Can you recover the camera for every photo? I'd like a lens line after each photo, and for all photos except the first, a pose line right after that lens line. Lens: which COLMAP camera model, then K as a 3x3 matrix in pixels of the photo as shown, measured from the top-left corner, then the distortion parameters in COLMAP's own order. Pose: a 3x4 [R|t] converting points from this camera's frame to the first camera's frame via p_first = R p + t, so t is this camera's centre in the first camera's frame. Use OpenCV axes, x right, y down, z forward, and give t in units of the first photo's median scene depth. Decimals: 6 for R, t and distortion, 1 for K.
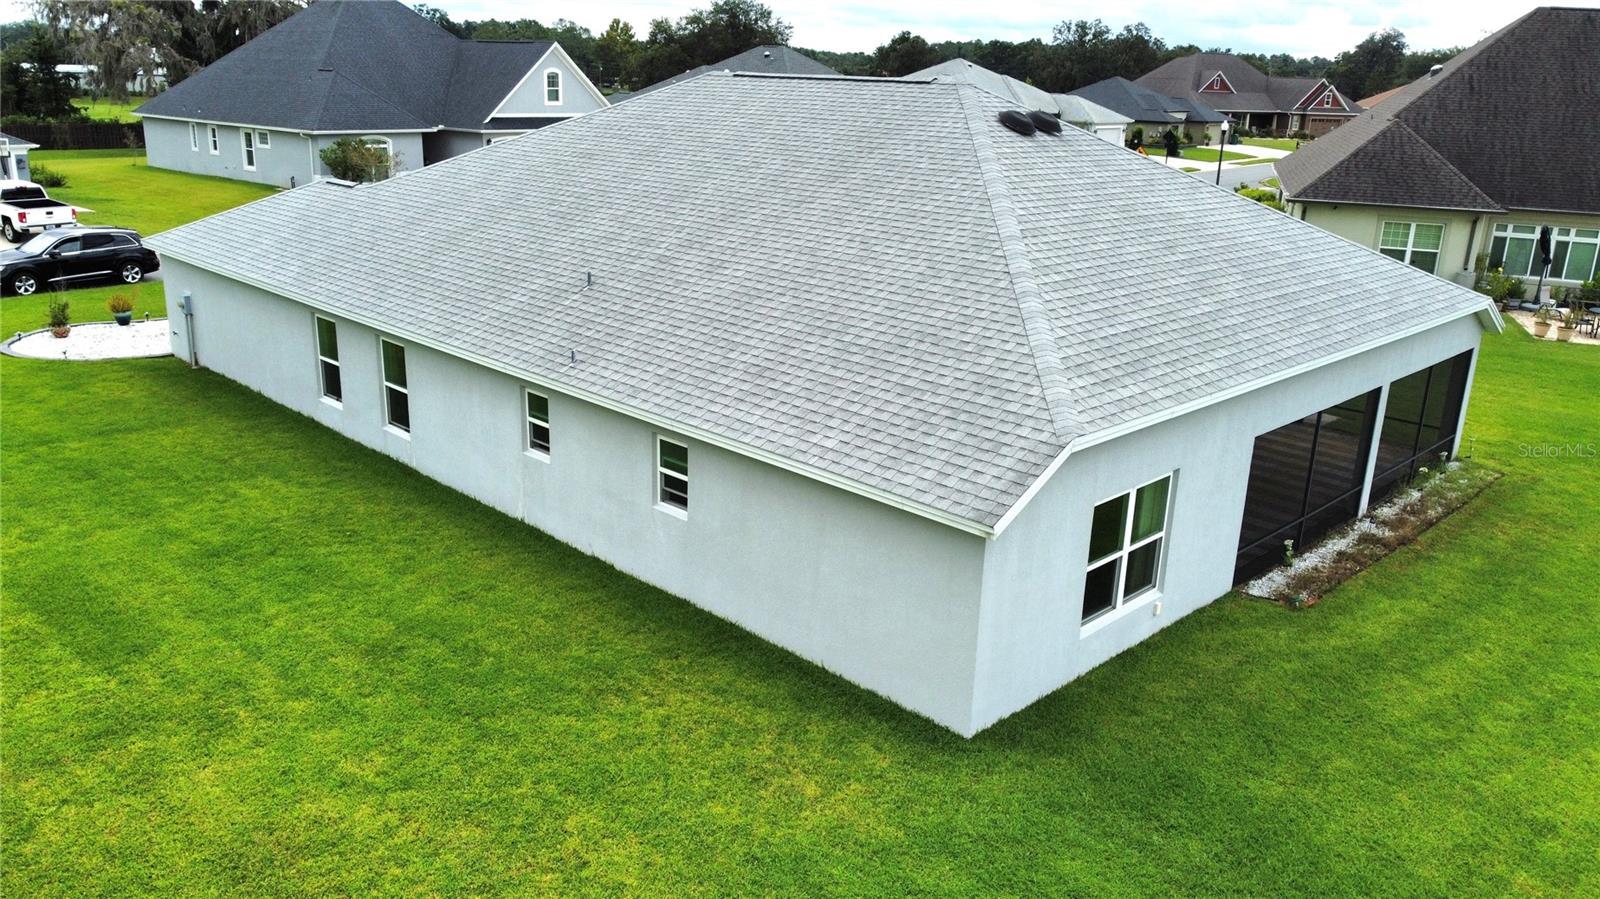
lens RADIAL K [[1212.5, 0, 800.0], [0, 1212.5, 449.5], [0, 0, 1]] dist [0.003101, -0.002672]
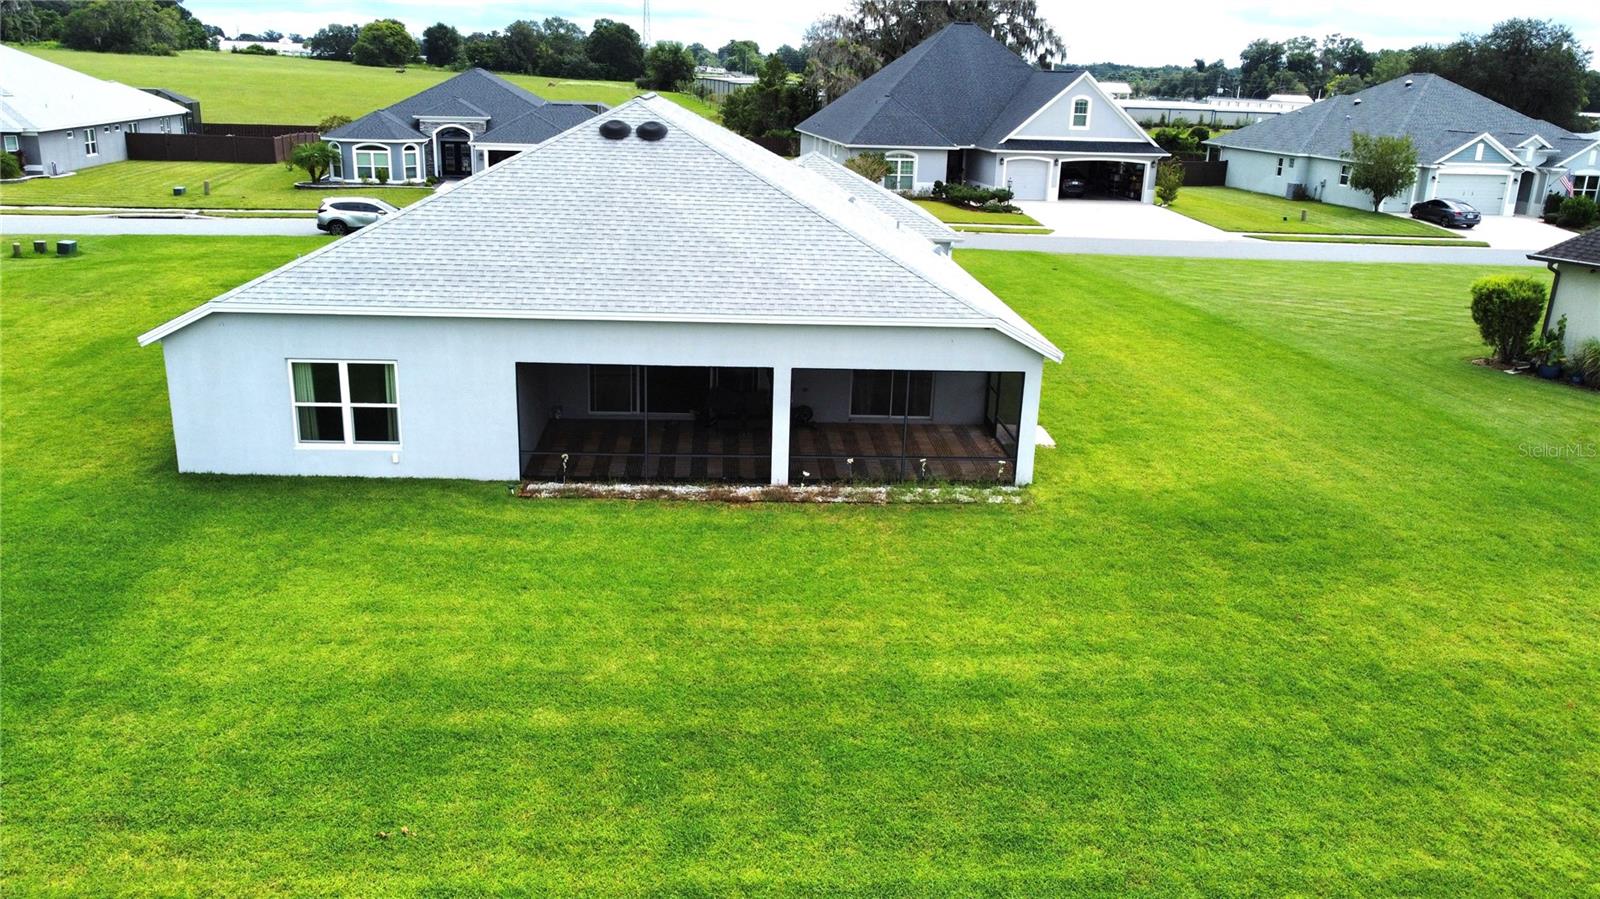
lens RADIAL K [[1212.5, 0, 800.0], [0, 1212.5, 449.5], [0, 0, 1]] dist [0.003101, -0.002672]
pose [[0.746632, 0.190555, -0.637361, 1.218942], [-0.205457, 0.977310, 0.051509, -0.040445], [0.632715, 0.092492, 0.768842, 0.152525]]
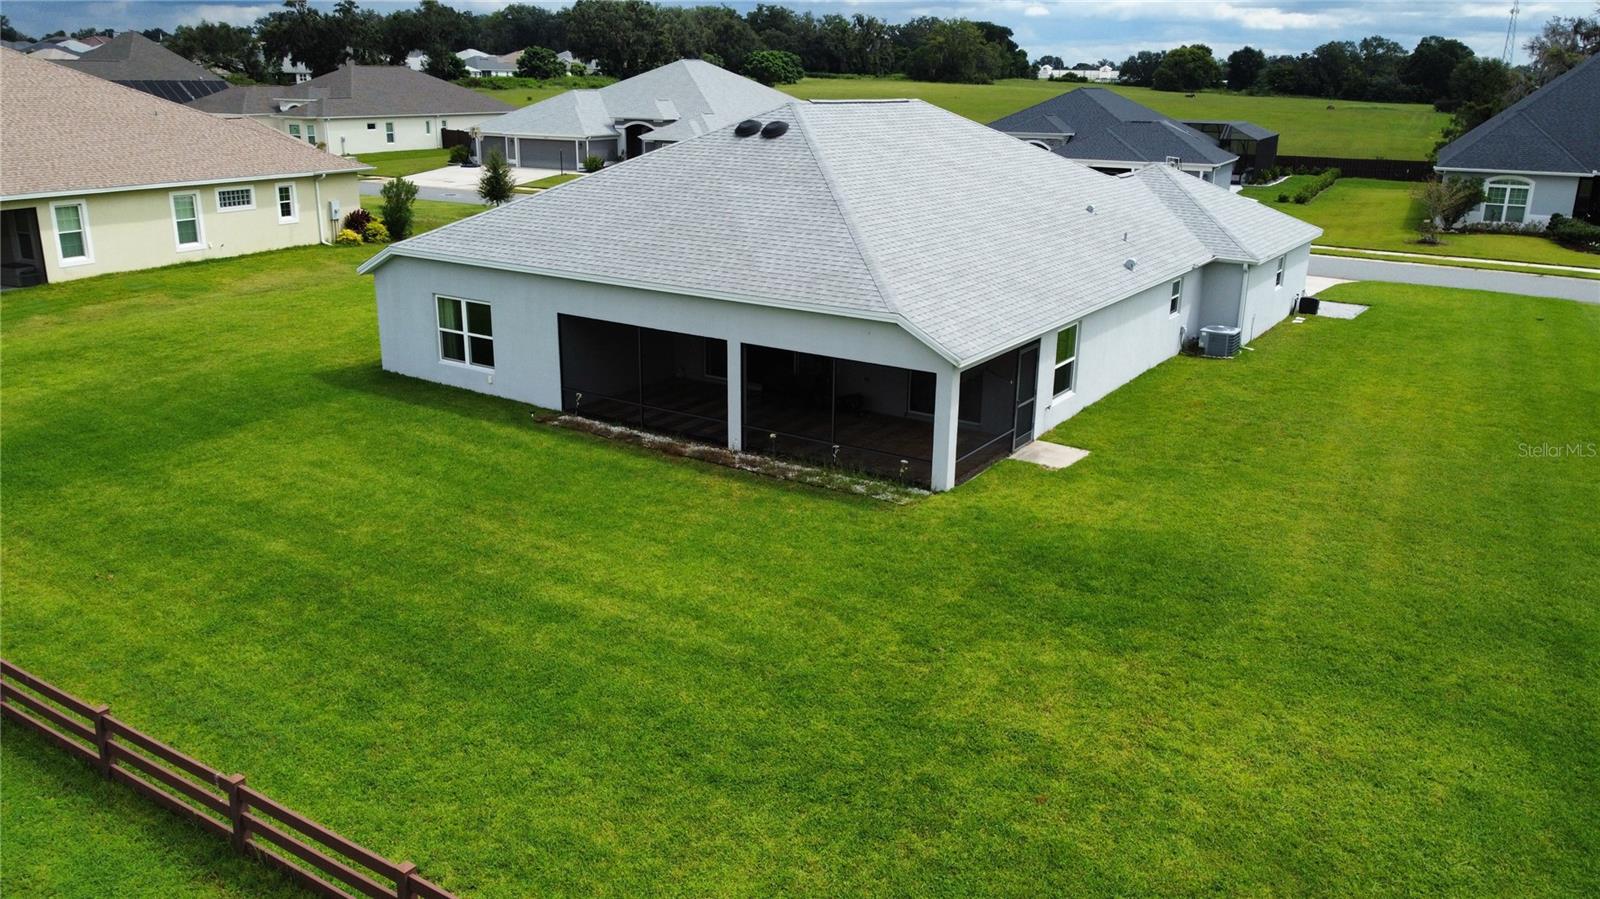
lens RADIAL K [[1212.5, 0, 800.0], [0, 1212.5, 449.5], [0, 0, 1]] dist [0.003101, -0.002672]
pose [[0.200738, 0.260775, -0.944299, 1.674235], [-0.299910, 0.933997, 0.194176, -0.208601], [0.932608, 0.244227, 0.265698, 0.758982]]
